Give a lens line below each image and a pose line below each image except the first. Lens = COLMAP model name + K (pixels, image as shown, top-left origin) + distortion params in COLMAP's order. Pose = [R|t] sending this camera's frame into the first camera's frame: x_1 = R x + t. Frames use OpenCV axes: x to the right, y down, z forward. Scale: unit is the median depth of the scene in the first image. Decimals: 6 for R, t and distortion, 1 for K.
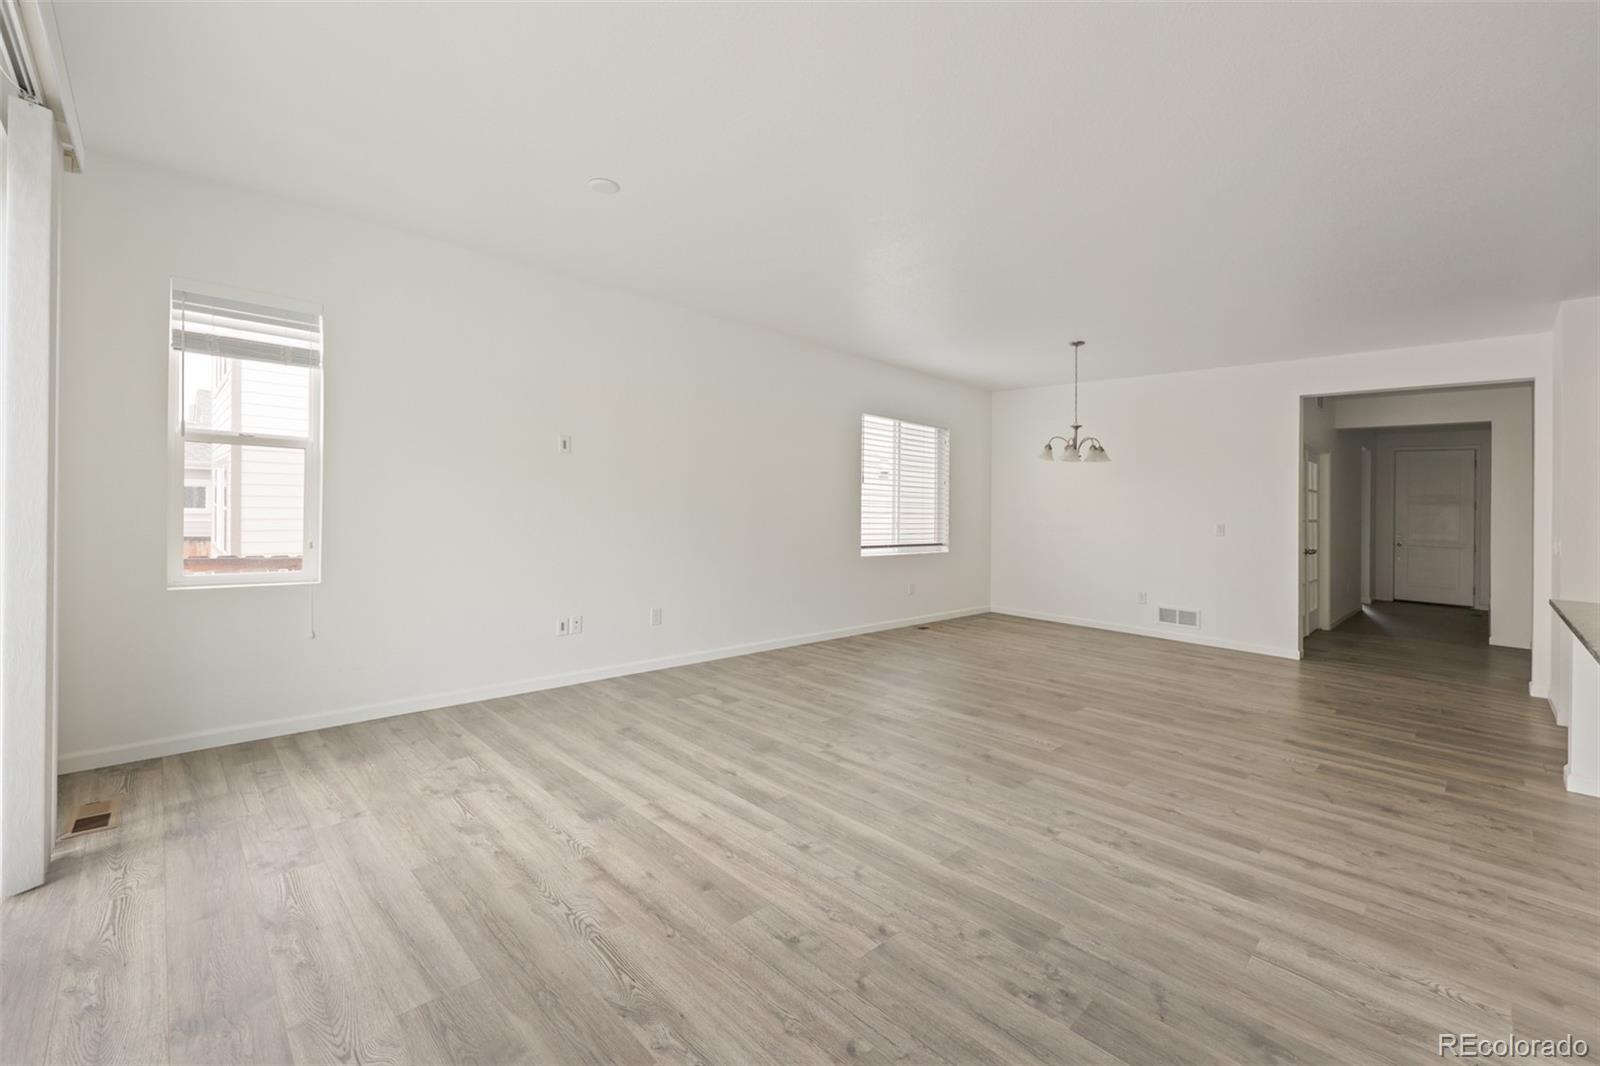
lens RADIAL K [[659.1, 0, 807.5], [0, 659.1, 469.2], [0, 0, 1]] dist [0.004176, -0.000803]
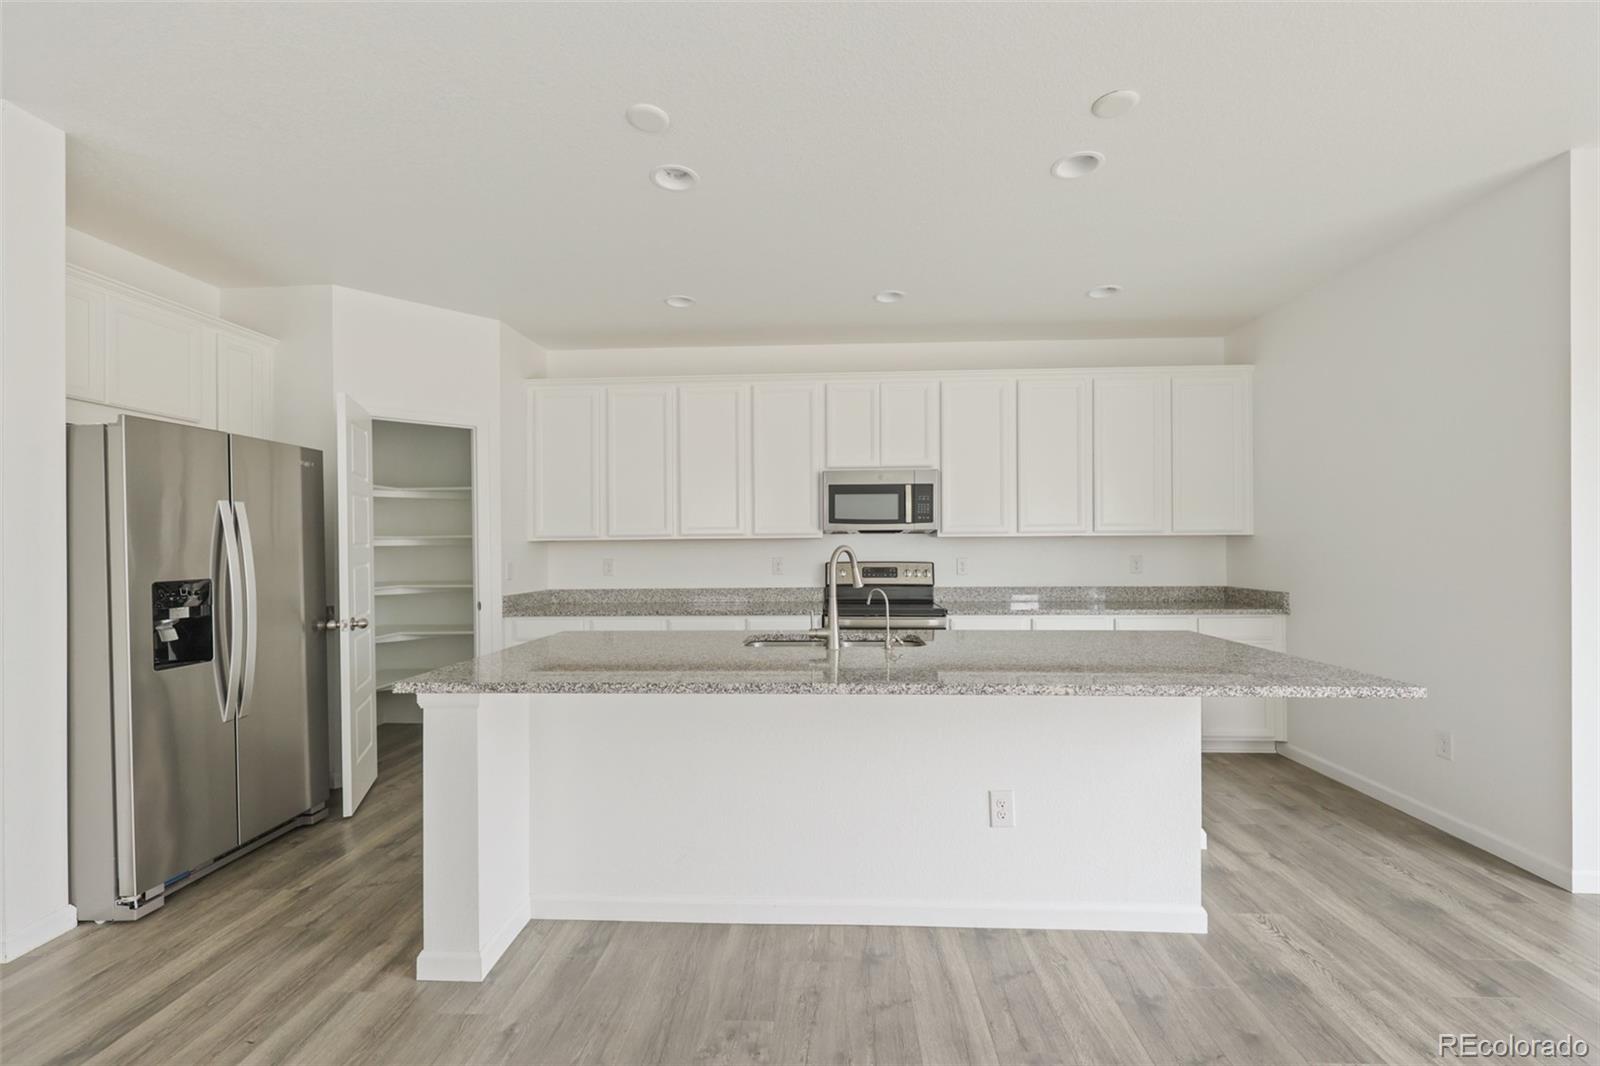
lens RADIAL K [[659.1, 0, 804.7], [0, 659.1, 556.4], [0, 0, 1]] dist [0.004176, -0.000803]
pose [[-0.677029, -0.039043, 0.734920, 0.428600], [-0.054585, 0.998505, 0.002761, 0.054350], [-0.733930, -0.038247, -0.678148, 1.064324]]
